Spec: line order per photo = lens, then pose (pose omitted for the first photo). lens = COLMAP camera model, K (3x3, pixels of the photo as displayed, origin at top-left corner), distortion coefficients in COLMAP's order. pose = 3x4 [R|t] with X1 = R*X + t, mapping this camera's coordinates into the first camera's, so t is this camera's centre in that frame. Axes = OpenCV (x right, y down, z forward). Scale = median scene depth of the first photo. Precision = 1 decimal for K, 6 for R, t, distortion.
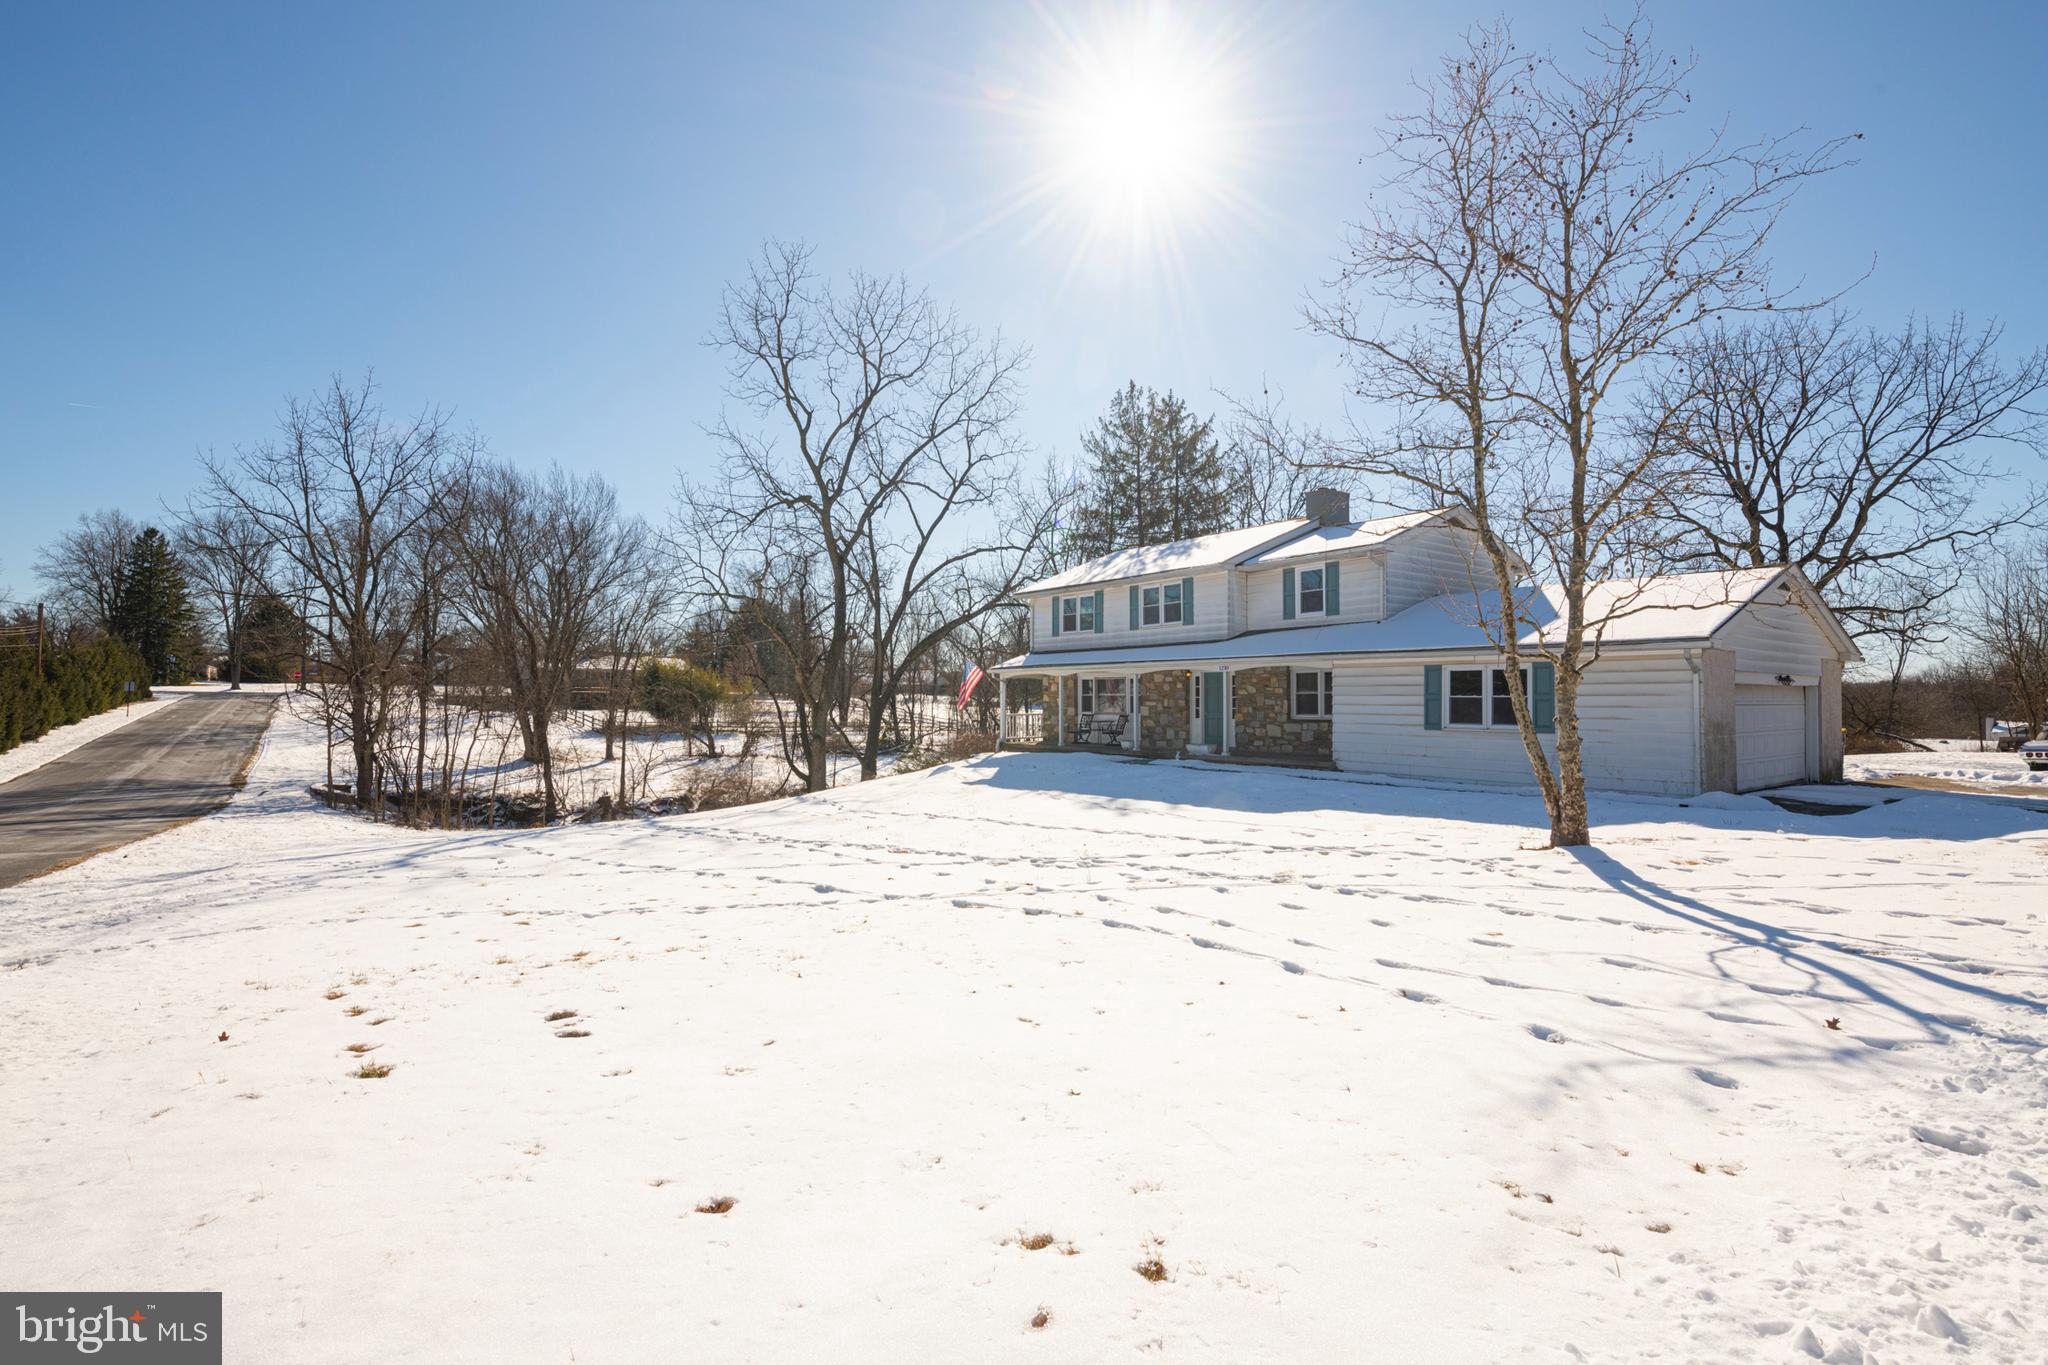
lens RADIAL K [[954.7, 0, 1024.0], [0, 954.7, 682.5], [0, 0, 1]] dist [-0.002539, -0.000441]
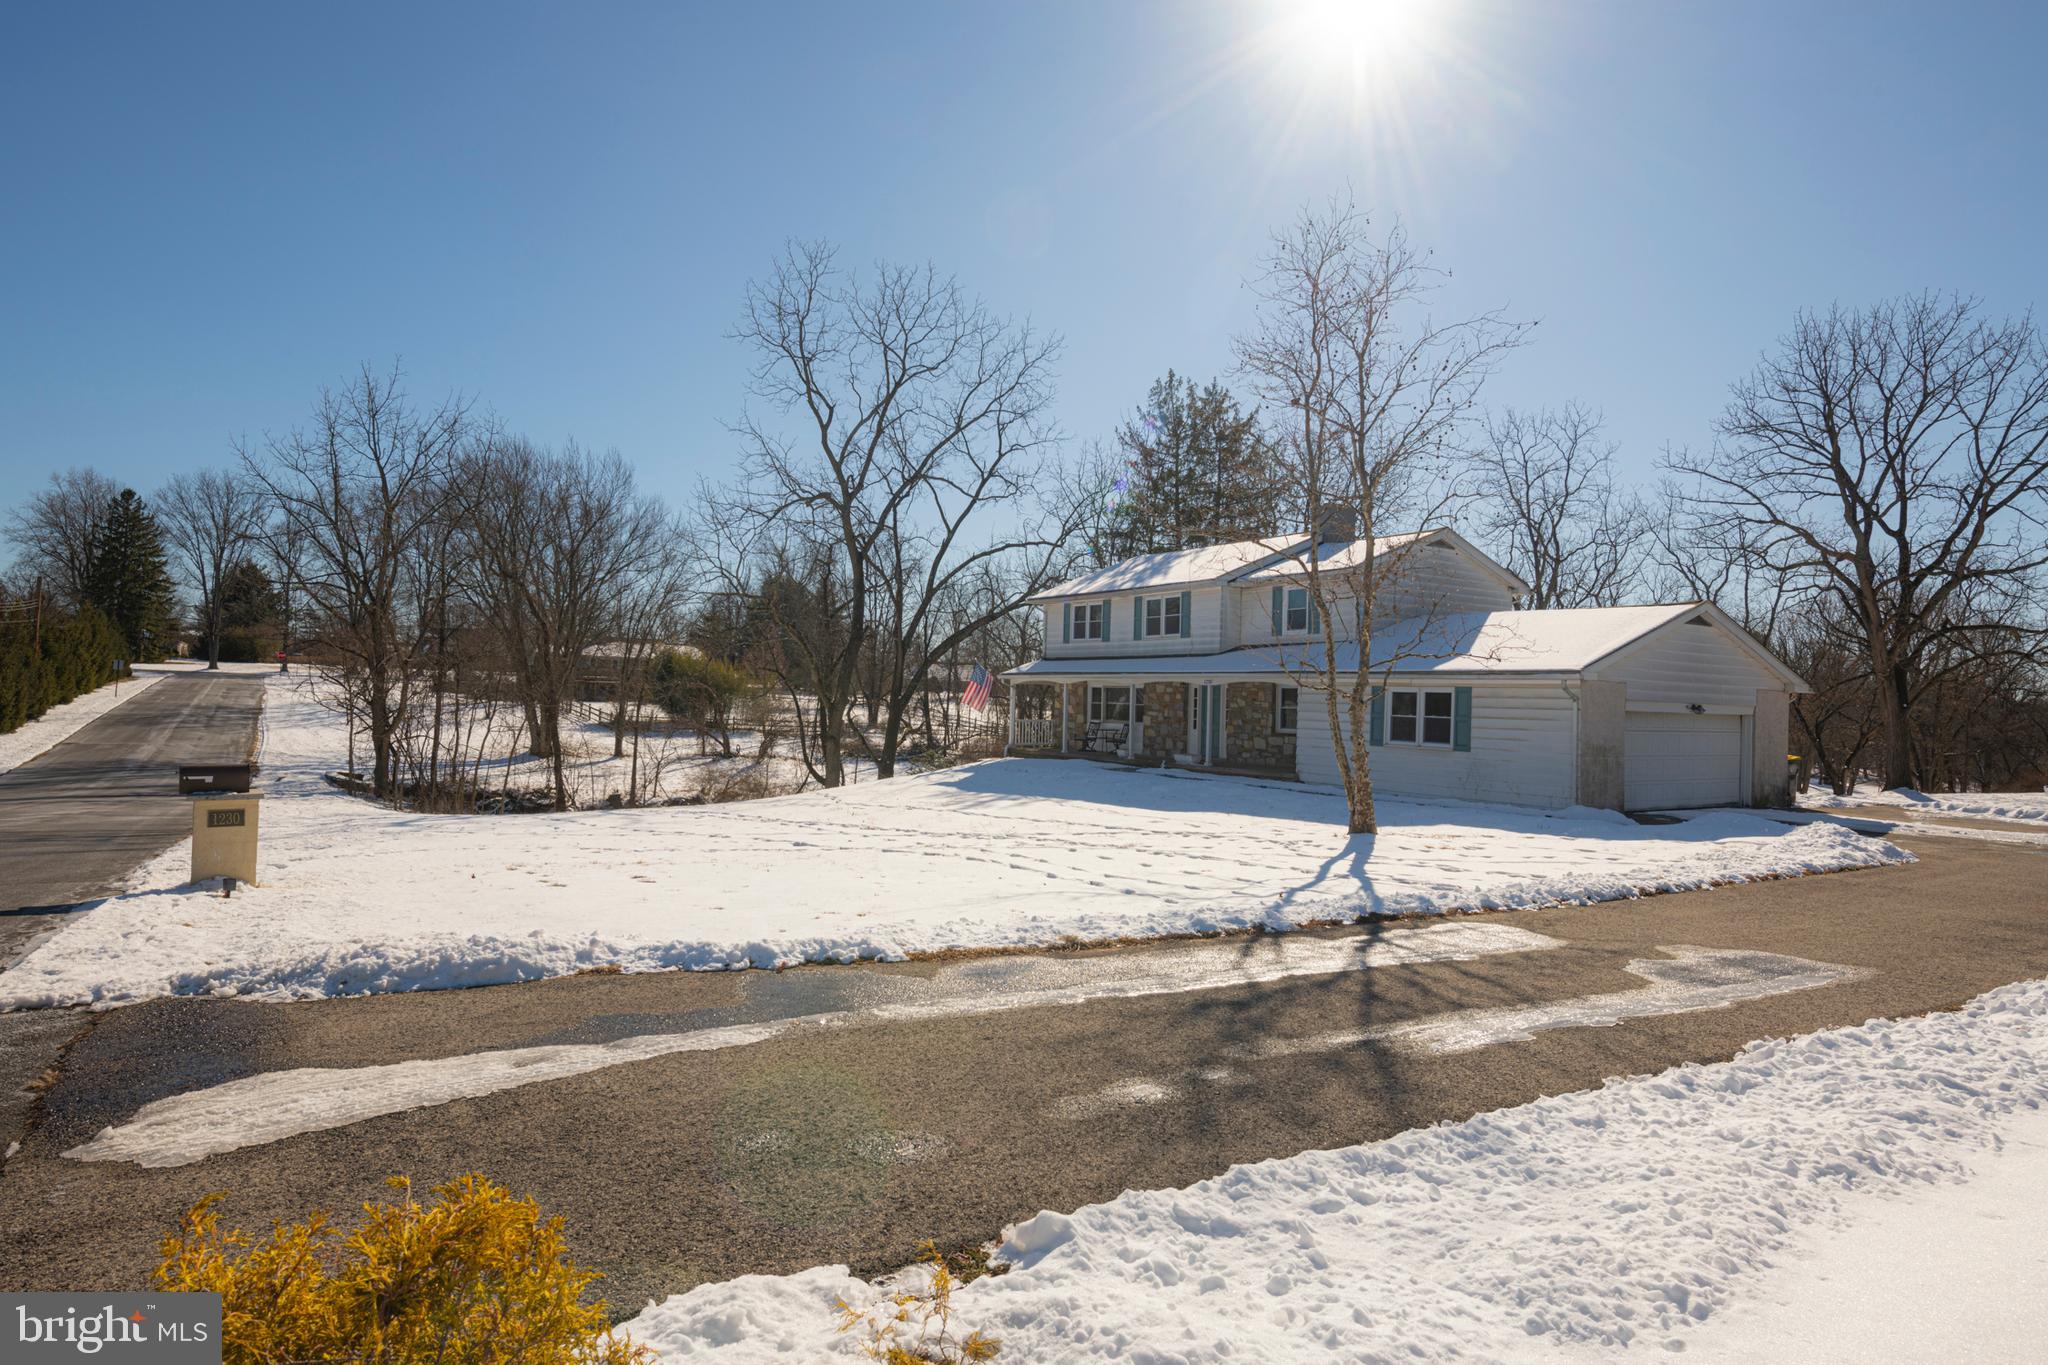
lens RADIAL K [[1158.1, 0, 1024.0], [0, 1158.1, 682.5], [0, 0, 1]] dist [0.014262, 0.000922]
pose [[0.997395, 0.024784, -0.067742, 0.054626], [-0.024577, 0.999690, 0.003887, -0.008212], [0.067817, -0.002212, 0.997695, -0.158955]]
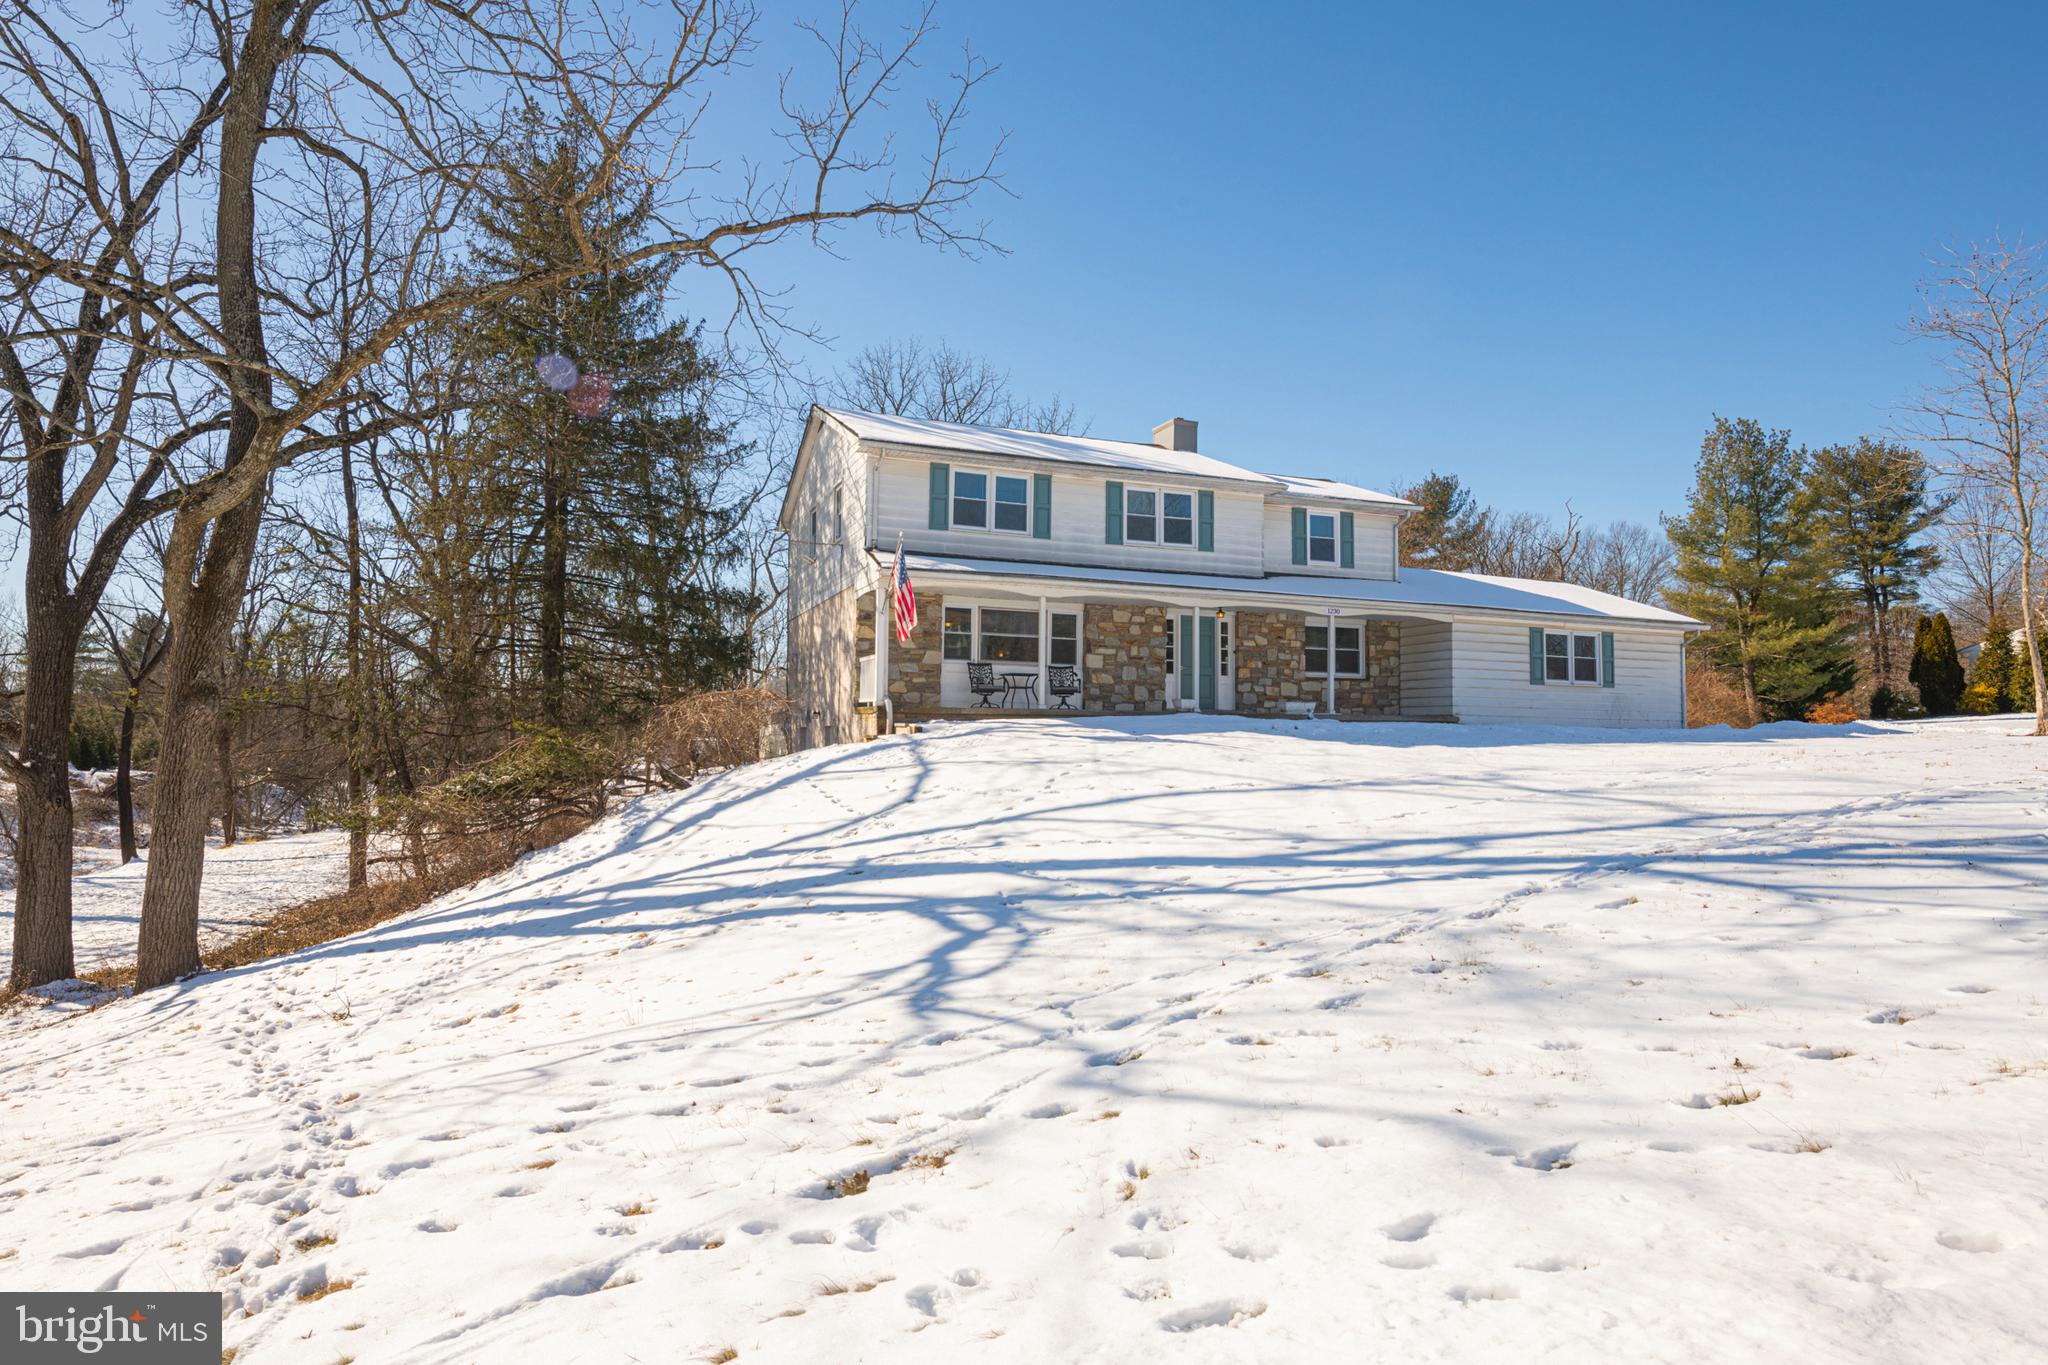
lens RADIAL K [[1158.1, 0, 1024.0], [0, 1158.1, 682.5], [0, 0, 1]] dist [0.014262, 0.000922]
pose [[0.250477, 0.052388, 0.966704, -0.490995], [-0.028592, 0.998500, -0.046703, 0.060148], [-0.967700, -0.015942, 0.251599, 0.580566]]
